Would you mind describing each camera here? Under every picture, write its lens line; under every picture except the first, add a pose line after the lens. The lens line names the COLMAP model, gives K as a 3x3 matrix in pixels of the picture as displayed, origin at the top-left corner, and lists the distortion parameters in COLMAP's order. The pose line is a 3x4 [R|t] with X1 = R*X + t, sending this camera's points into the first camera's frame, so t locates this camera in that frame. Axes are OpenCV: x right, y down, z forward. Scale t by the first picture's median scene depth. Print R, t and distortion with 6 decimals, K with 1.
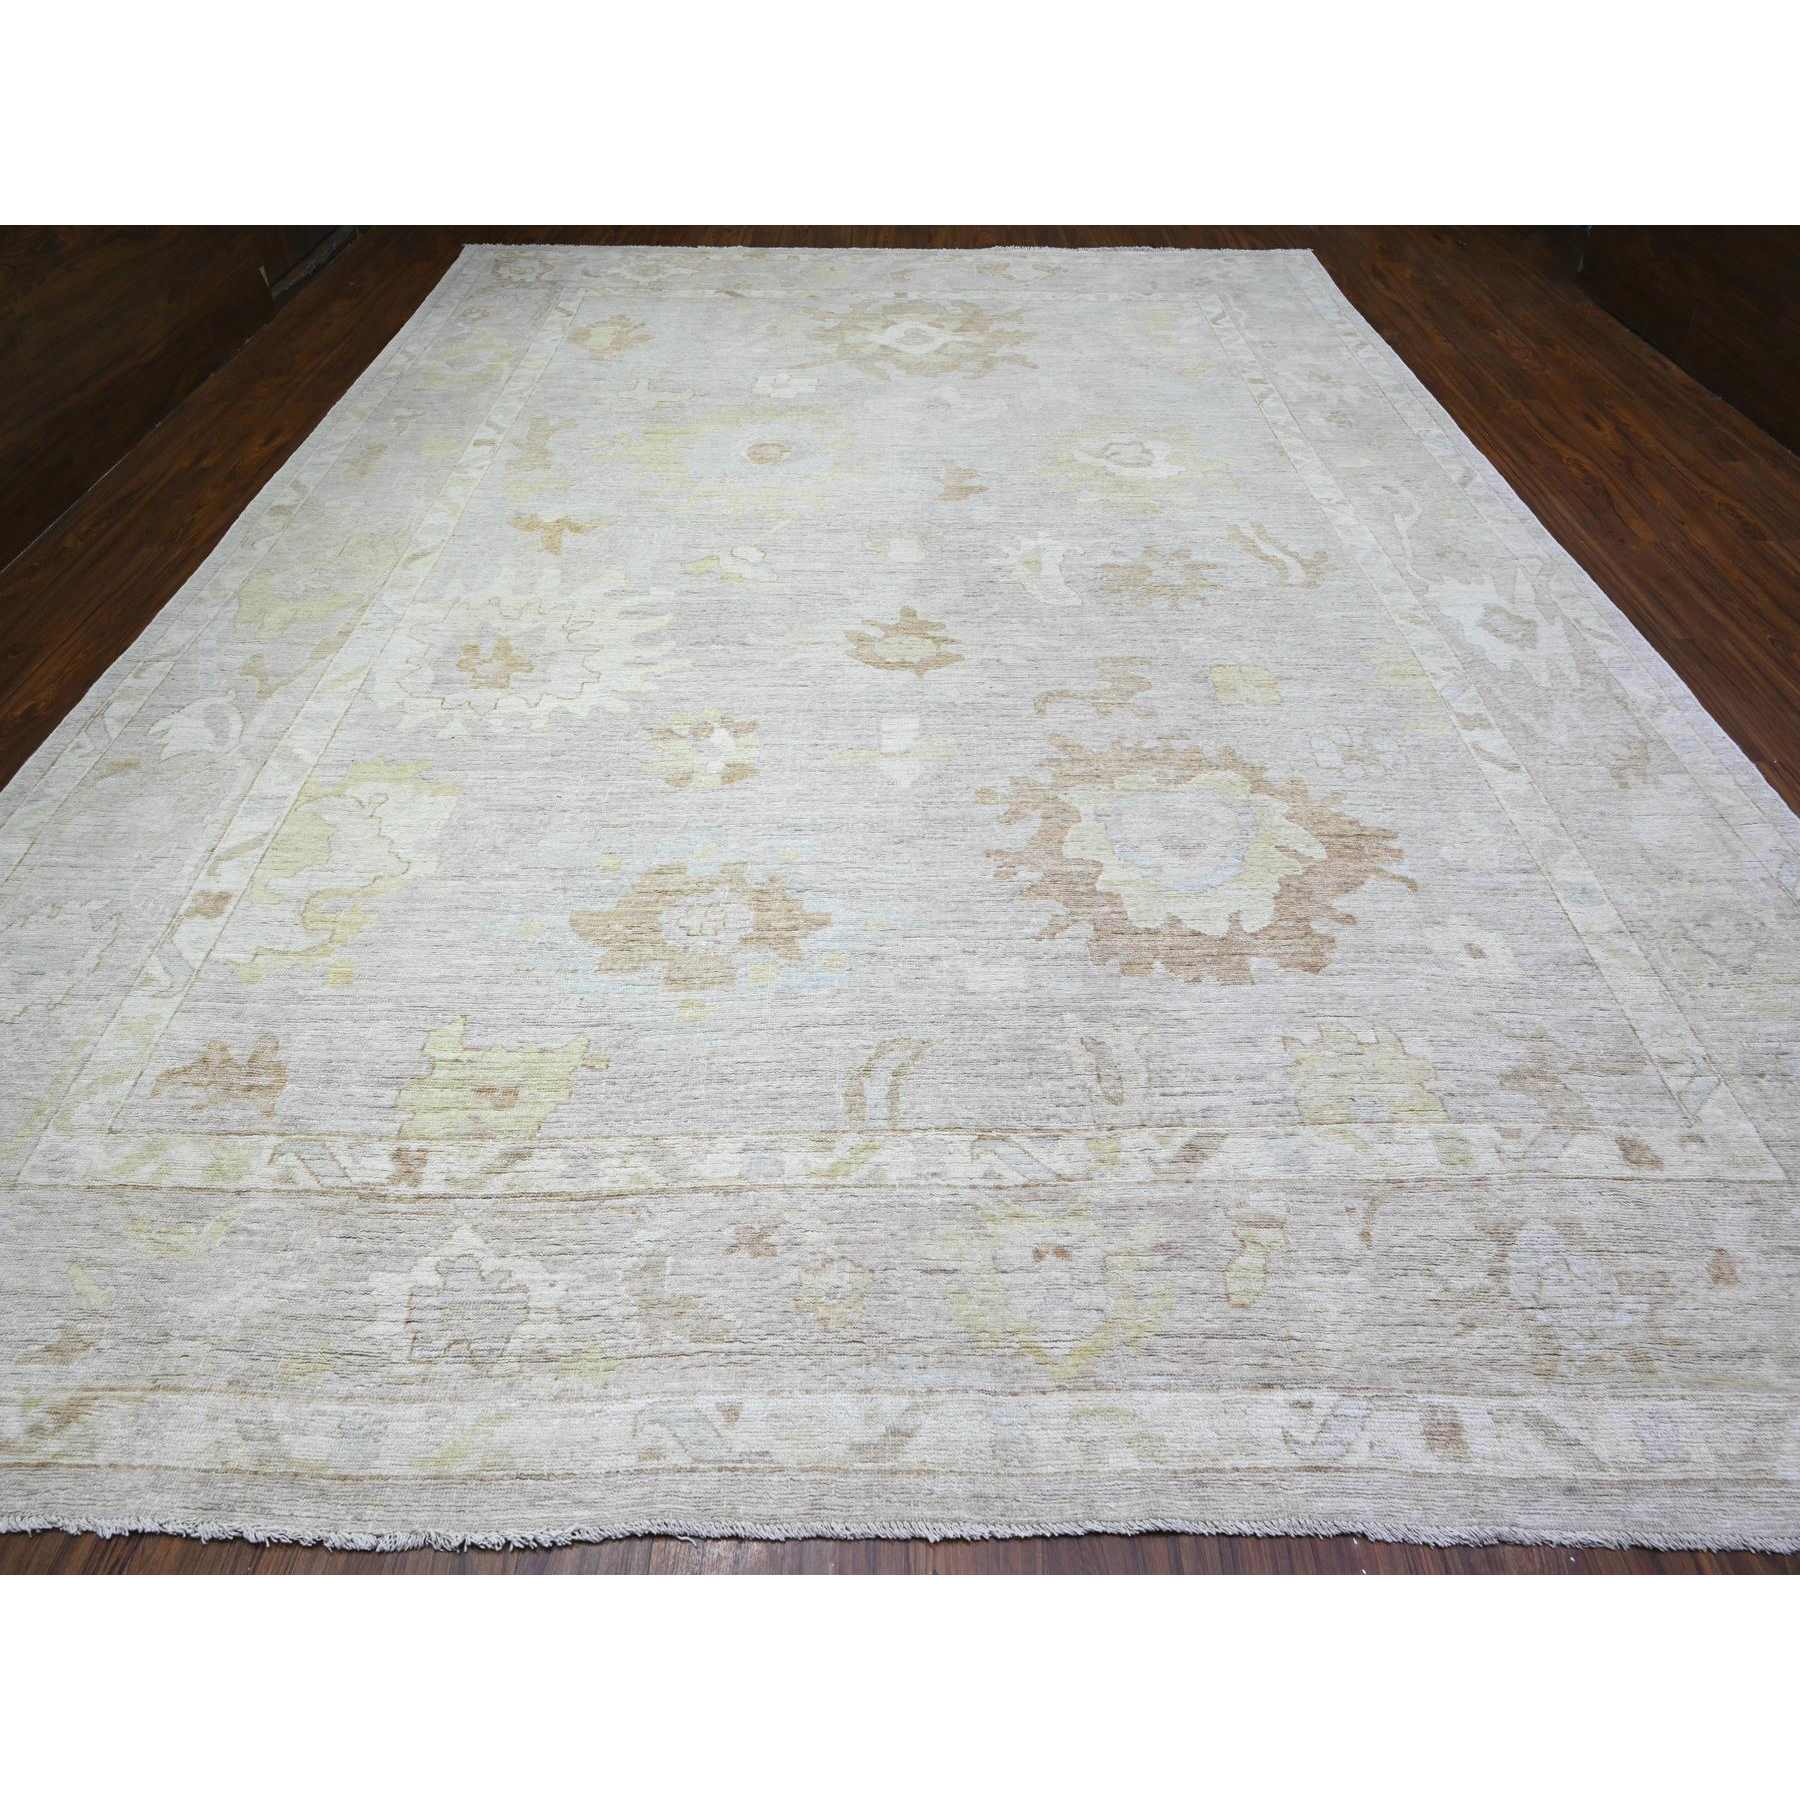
lens RADIAL K [[1106.8, 0, 900.0], [0, 1106.8, 900.0], [0, 0, 1]] dist [-0.009385, 0.001032]
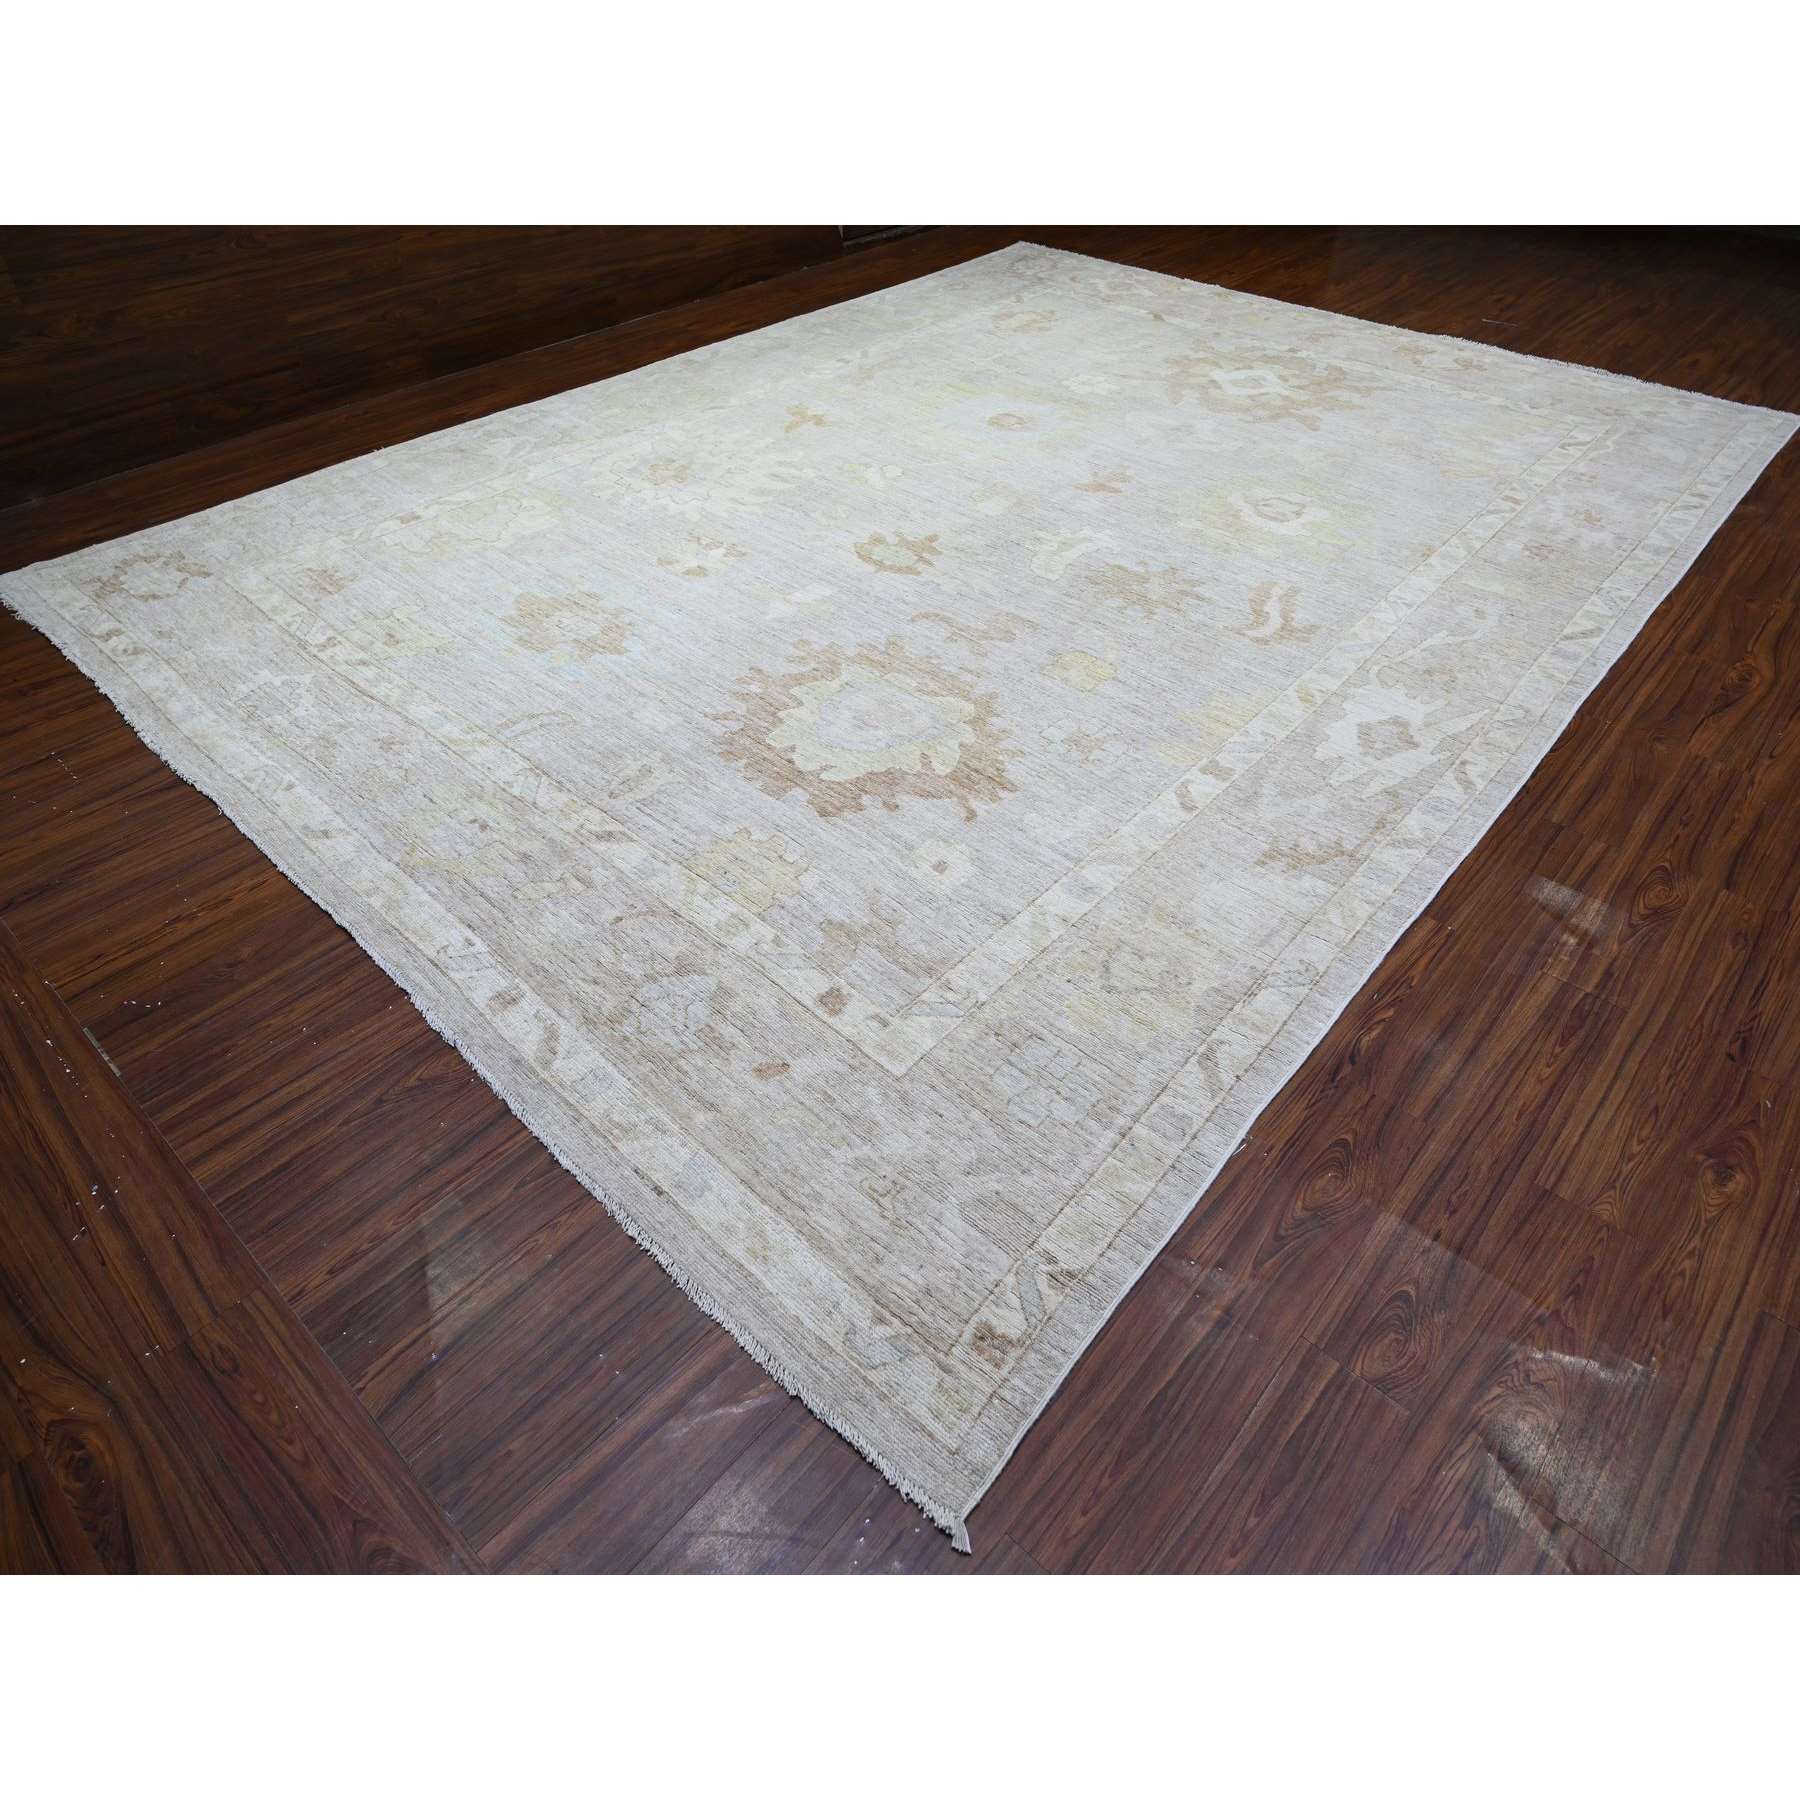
lens RADIAL K [[1106.8, 0, 900.0], [0, 1106.8, 900.0], [0, 0, 1]] dist [-0.009385, 0.001032]
pose [[0.734966, 0.464263, -0.494252, 0.905587], [-0.483903, 0.869691, 0.097345, -0.013542], [0.475040, 0.167624, 0.863851, -0.019006]]
